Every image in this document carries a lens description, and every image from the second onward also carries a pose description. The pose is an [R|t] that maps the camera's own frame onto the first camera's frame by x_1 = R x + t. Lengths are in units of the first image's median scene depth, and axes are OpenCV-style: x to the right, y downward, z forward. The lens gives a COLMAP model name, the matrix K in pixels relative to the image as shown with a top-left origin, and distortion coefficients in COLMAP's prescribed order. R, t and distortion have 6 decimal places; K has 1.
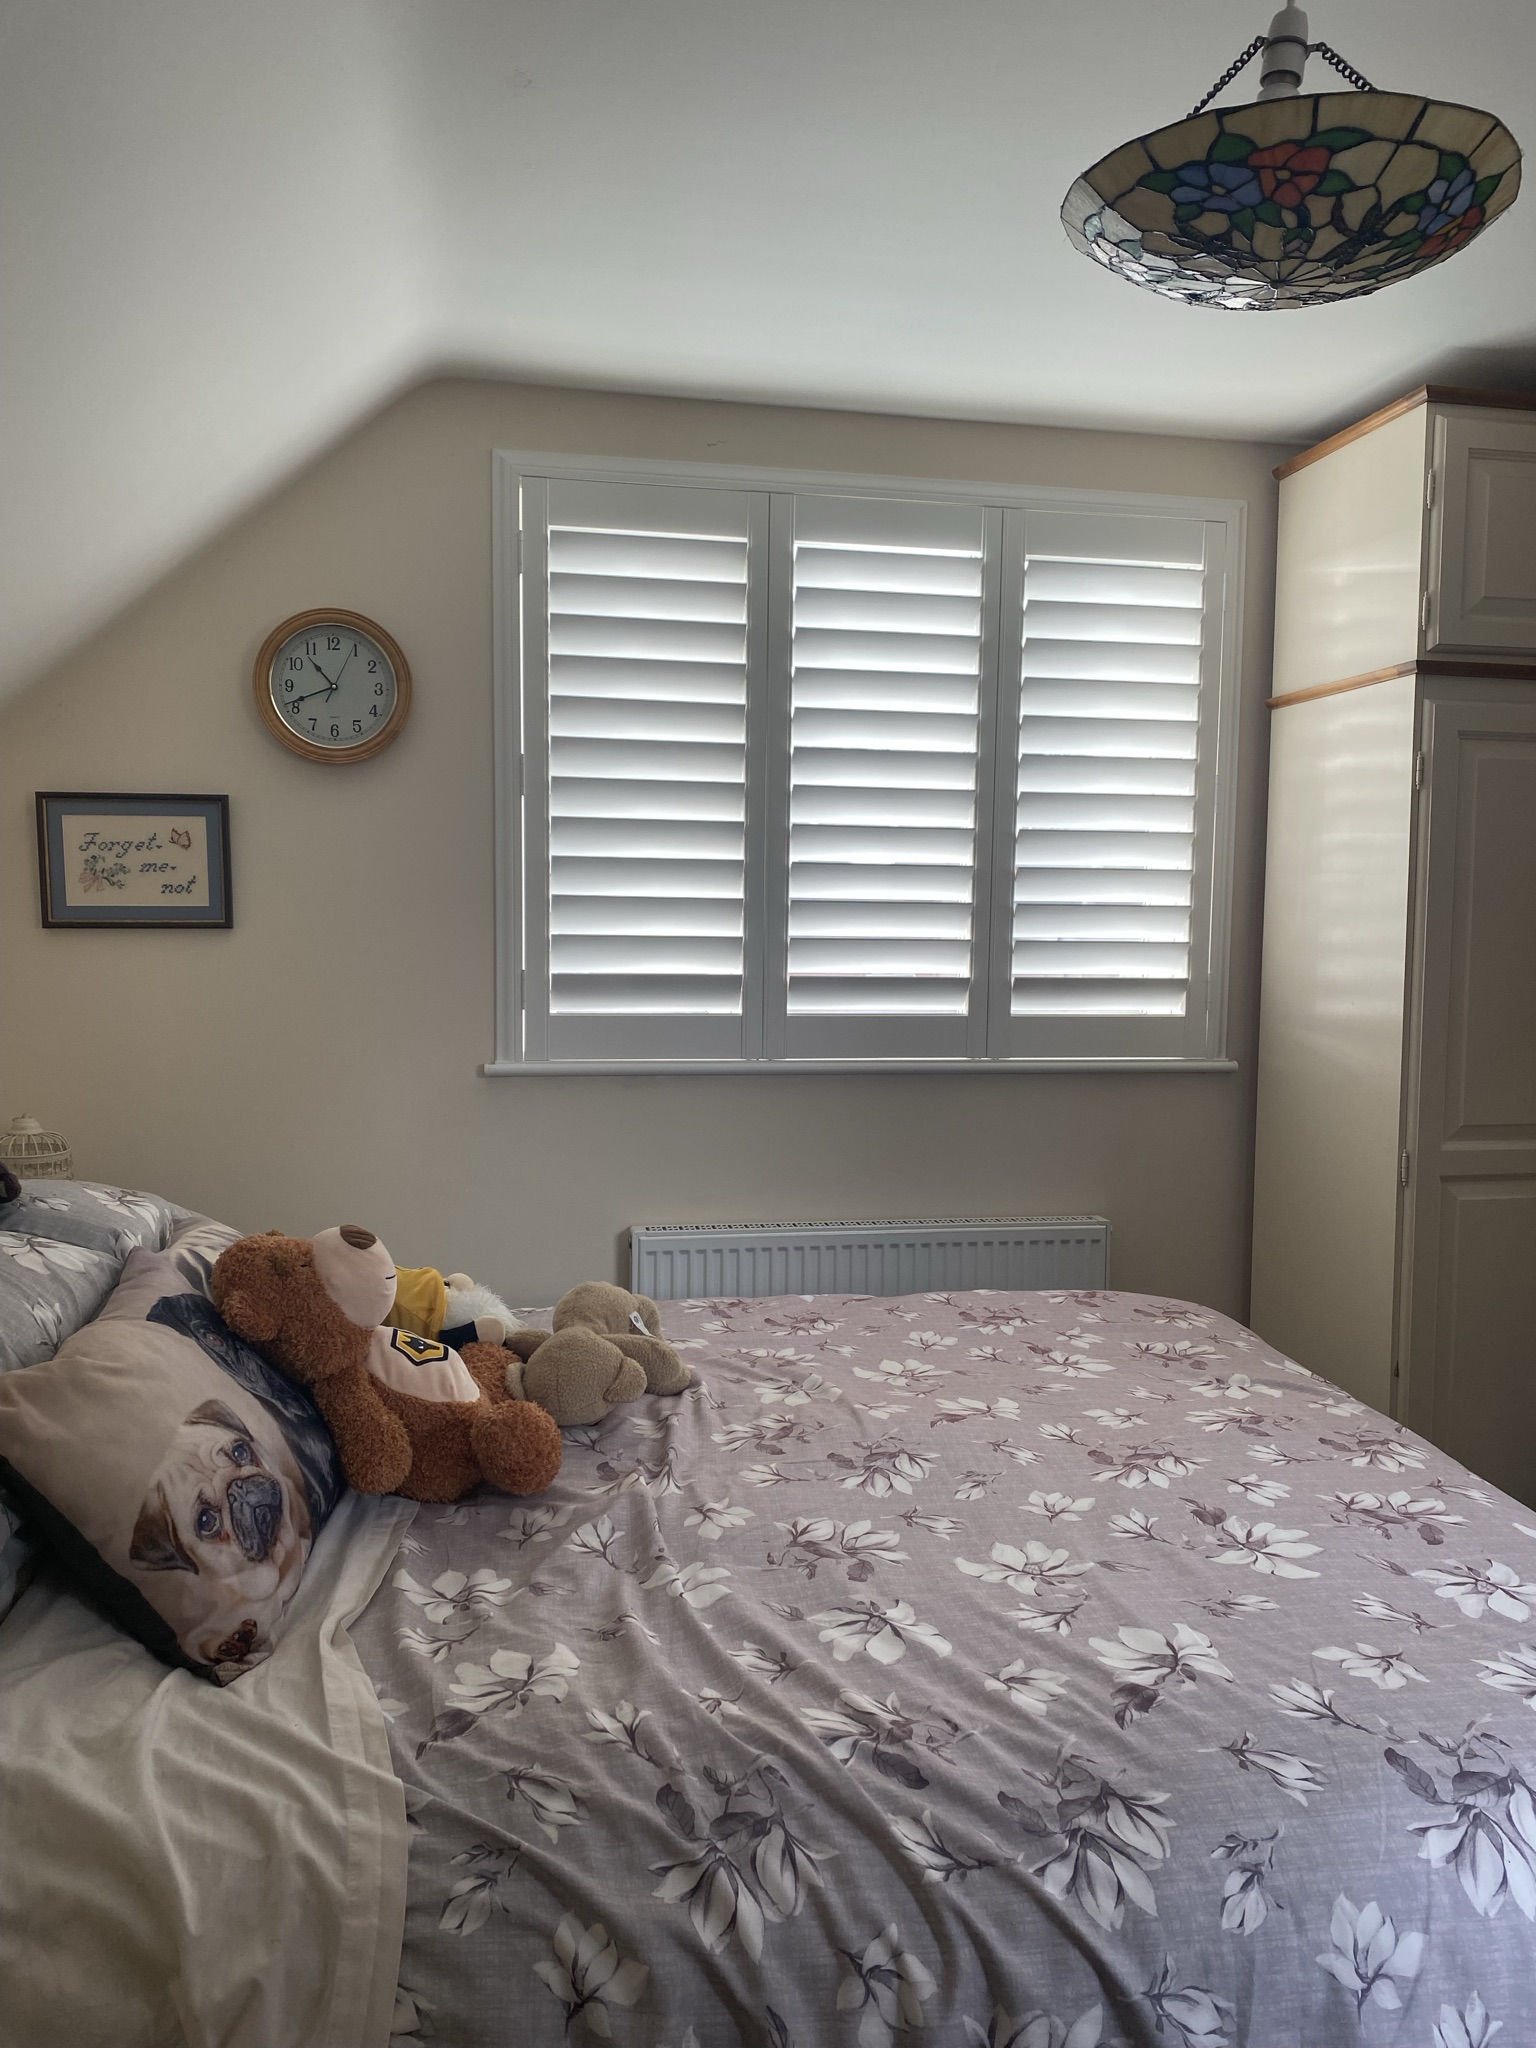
lens RADIAL K [[1577.7, 0, 768.0], [0, 1577.7, 1024.0], [0, 0, 1]] dist [0.064525, 0.003564]
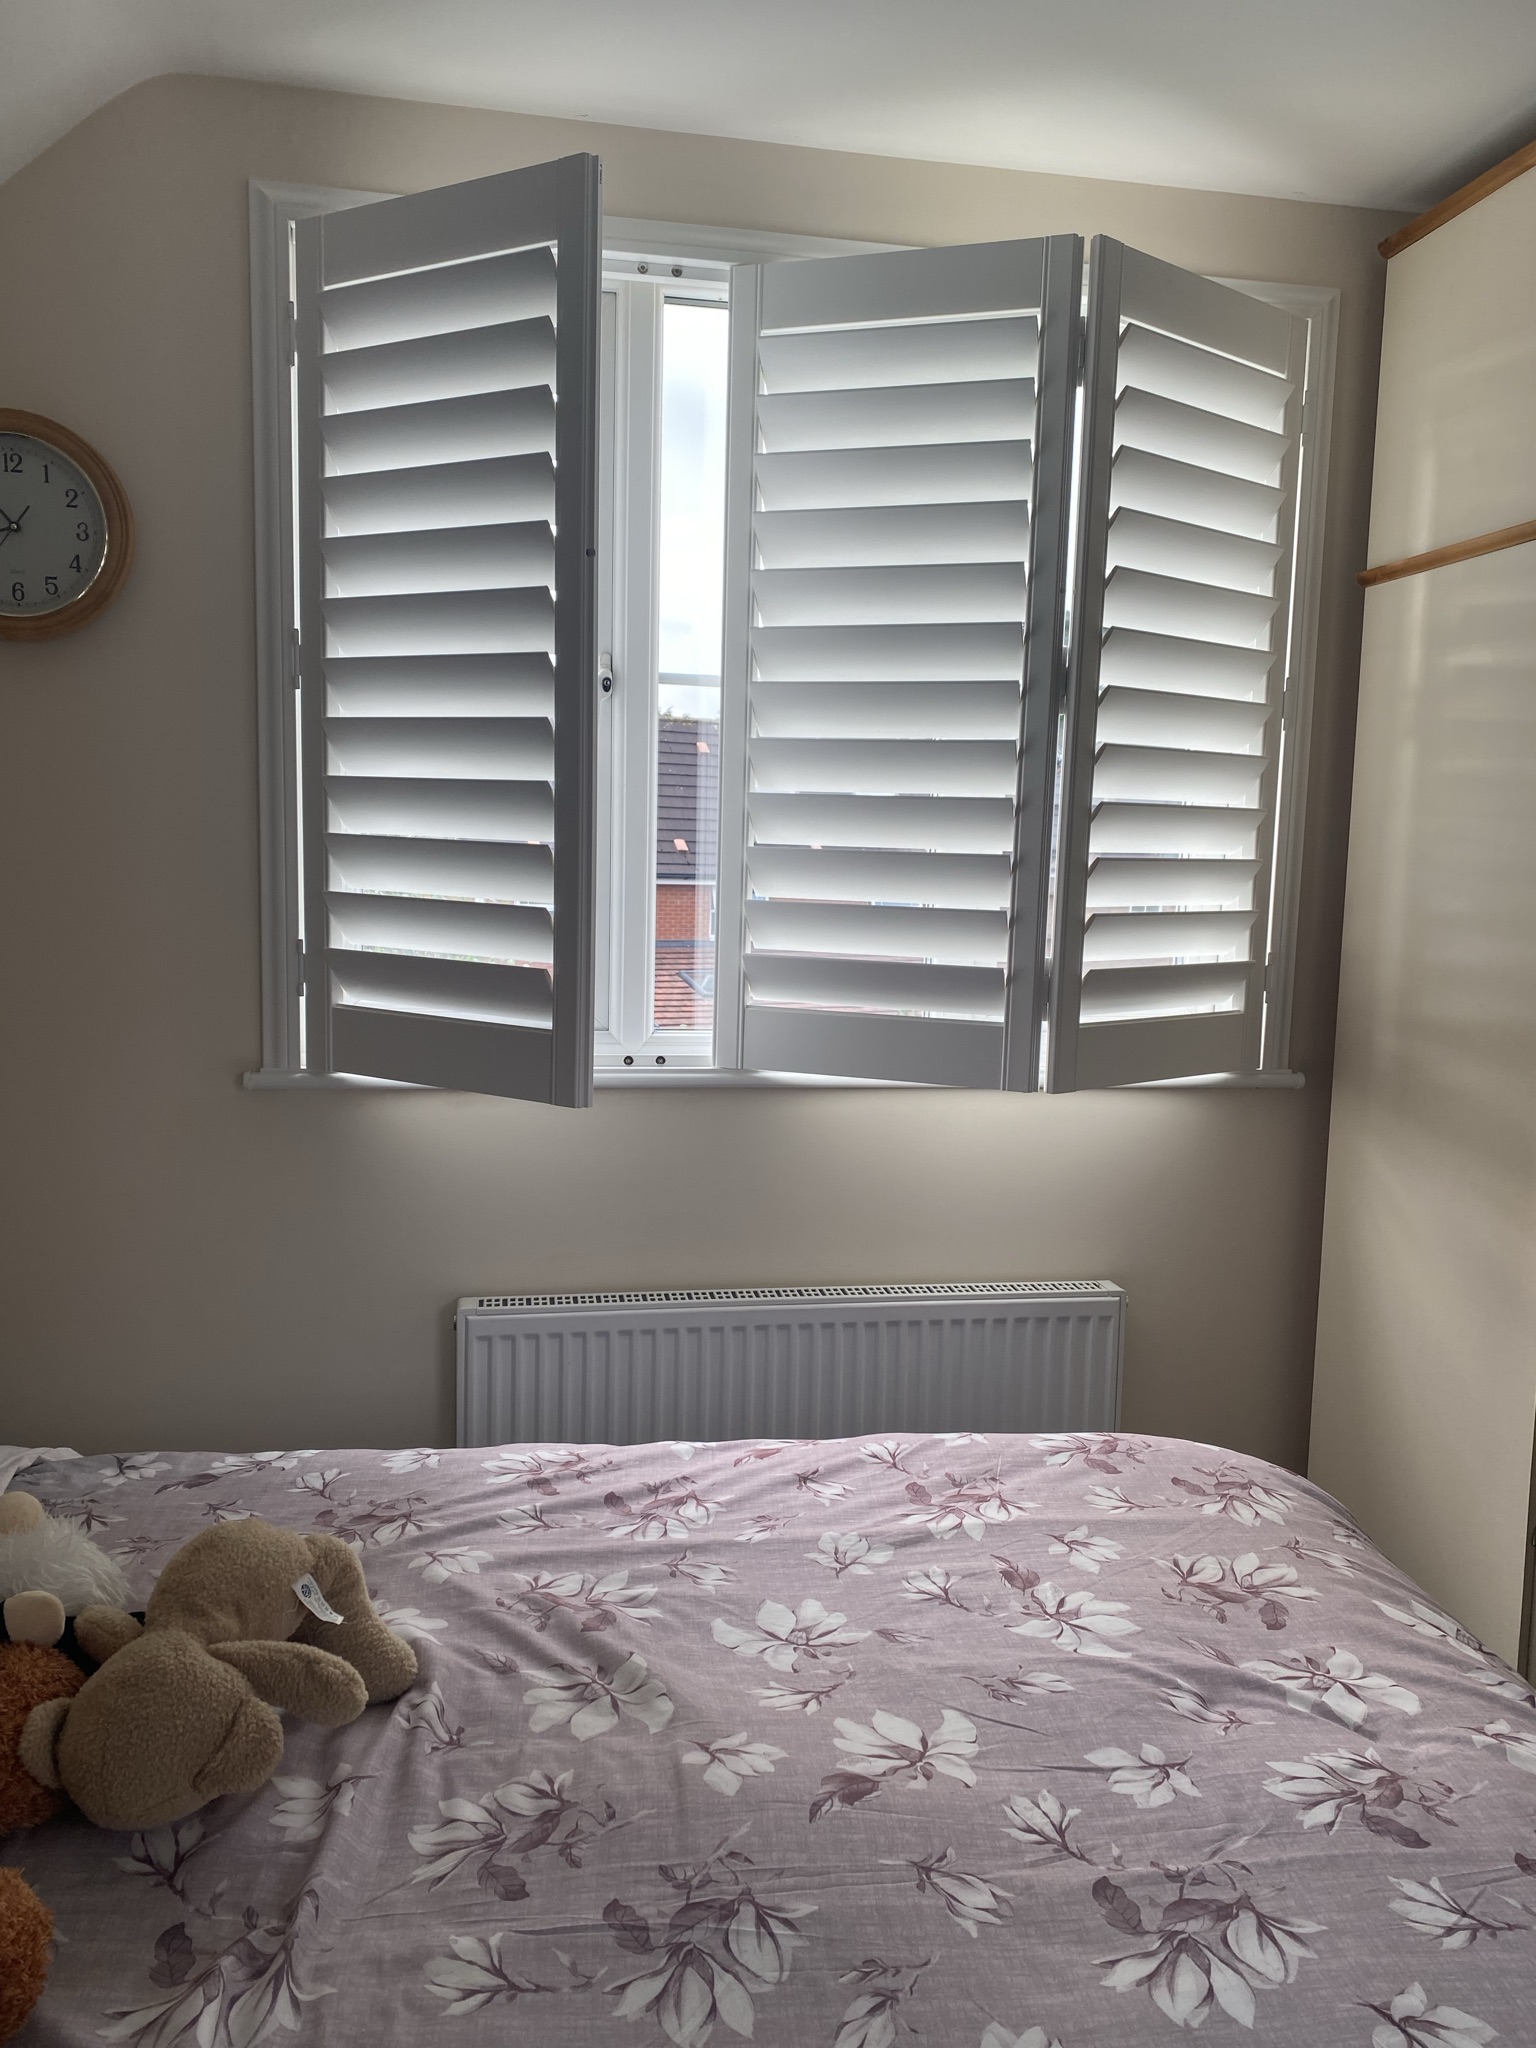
lens RADIAL K [[1504.4, 0, 768.0], [0, 1504.4, 1024.0], [0, 0, 1]] dist [-0.164963, 0.248762]
pose [[0.999716, 0.012148, -0.020510, 0.080949], [-0.010979, 0.998362, 0.056143, -0.043410], [0.021158, -0.055902, 0.998212, 0.430203]]
